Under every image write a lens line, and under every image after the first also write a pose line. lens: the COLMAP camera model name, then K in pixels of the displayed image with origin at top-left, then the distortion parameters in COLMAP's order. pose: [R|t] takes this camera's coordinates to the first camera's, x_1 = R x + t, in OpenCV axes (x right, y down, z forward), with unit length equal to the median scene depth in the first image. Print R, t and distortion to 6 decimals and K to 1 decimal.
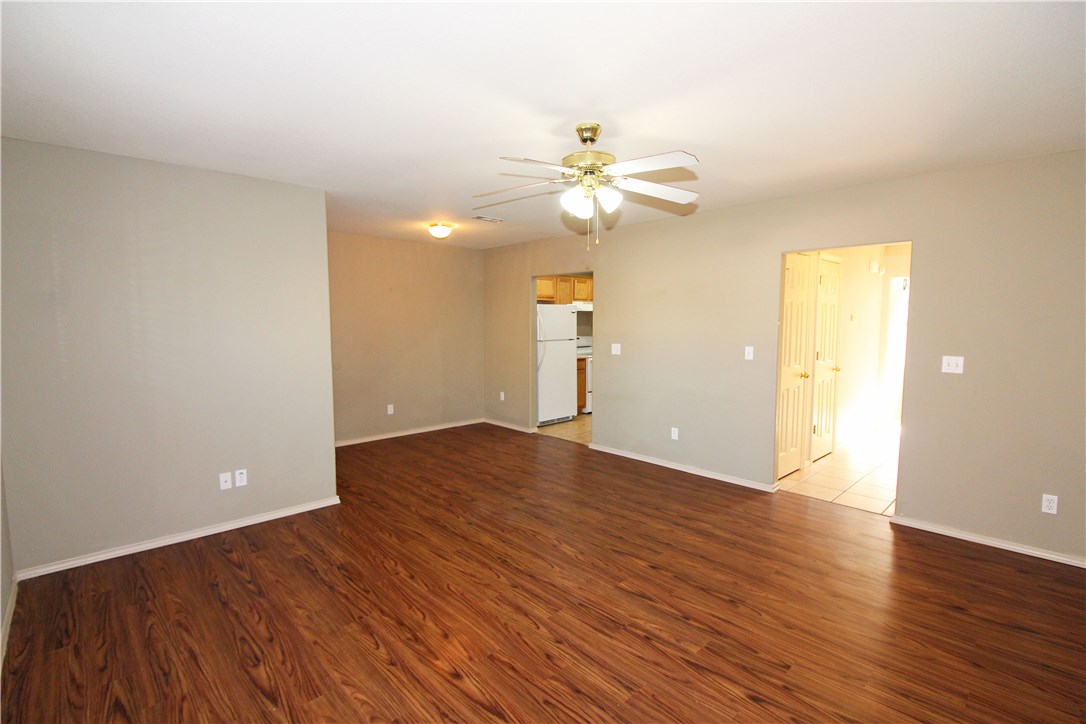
lens RADIAL K [[500.7, 0, 543.7], [0, 500.7, 368.1], [0, 0, 1]] dist [-0.010336, -0.004044]
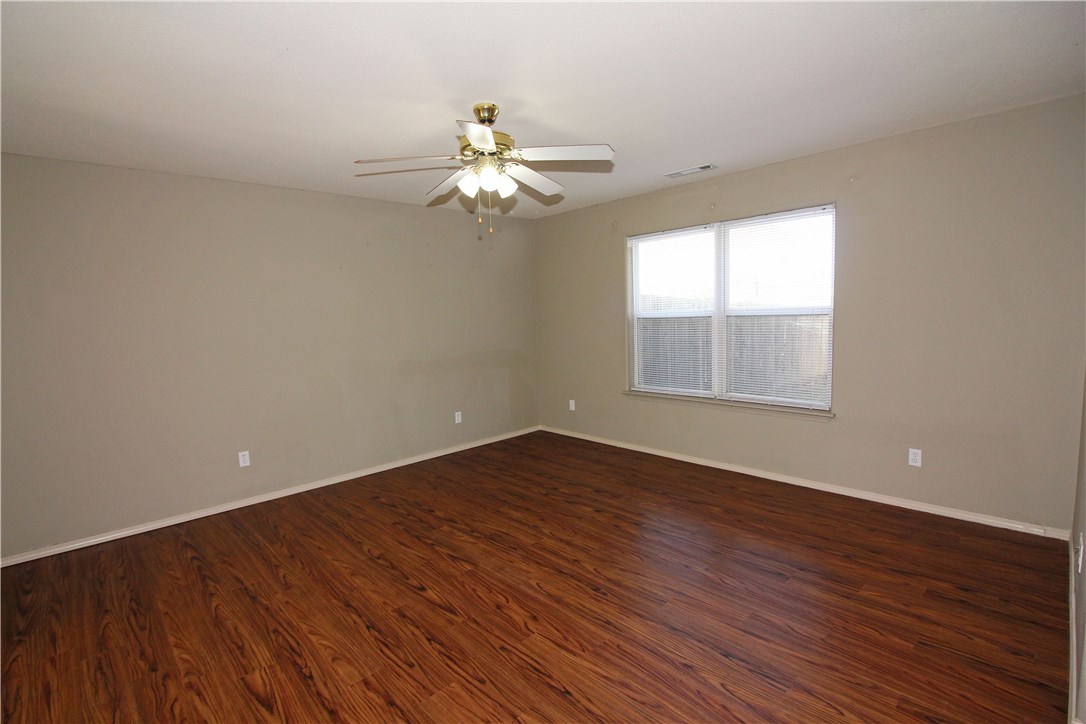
lens RADIAL K [[500.7, 0, 544.8], [0, 500.7, 359.3], [0, 0, 1]] dist [-0.010336, -0.004044]
pose [[-0.999347, 0.035548, -0.006432, -0.002687], [0.033664, 0.980975, 0.191191, -0.157432], [0.013106, 0.190849, -0.981532, 1.853783]]
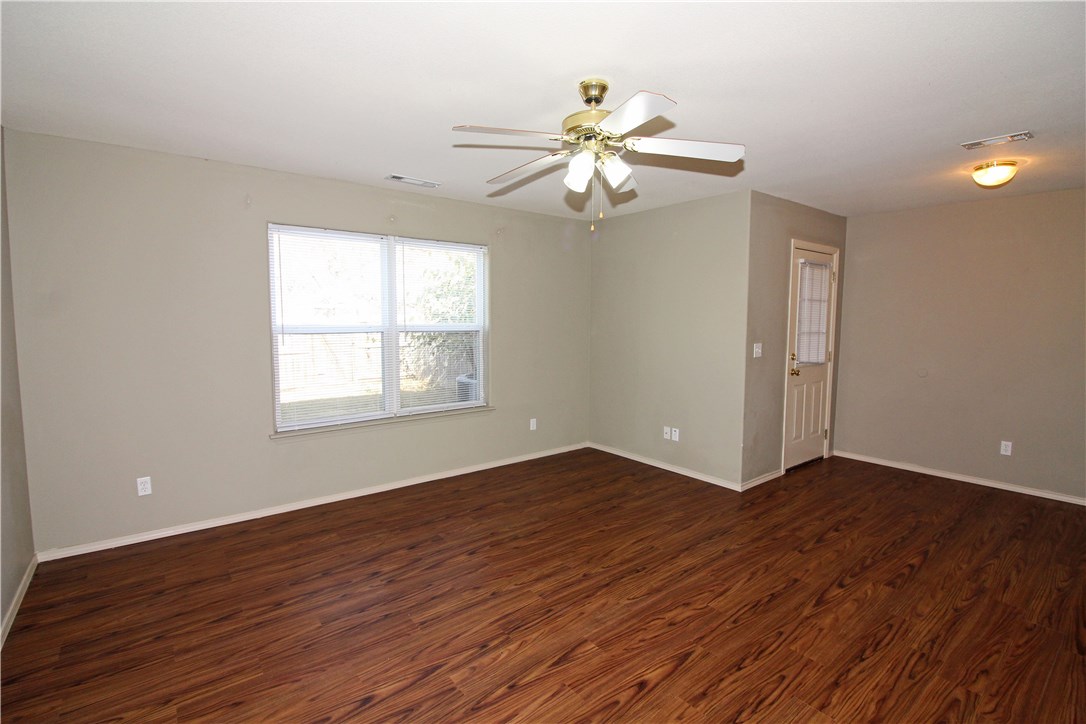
lens RADIAL K [[500.7, 0, 543.4], [0, 500.7, 358.4], [0, 0, 1]] dist [-0.010336, -0.004044]
pose [[-0.087080, 0.083218, -0.992719, 0.884893], [-0.100289, 0.990710, 0.091846, -0.079755], [0.991140, 0.107556, -0.077925, 0.913319]]
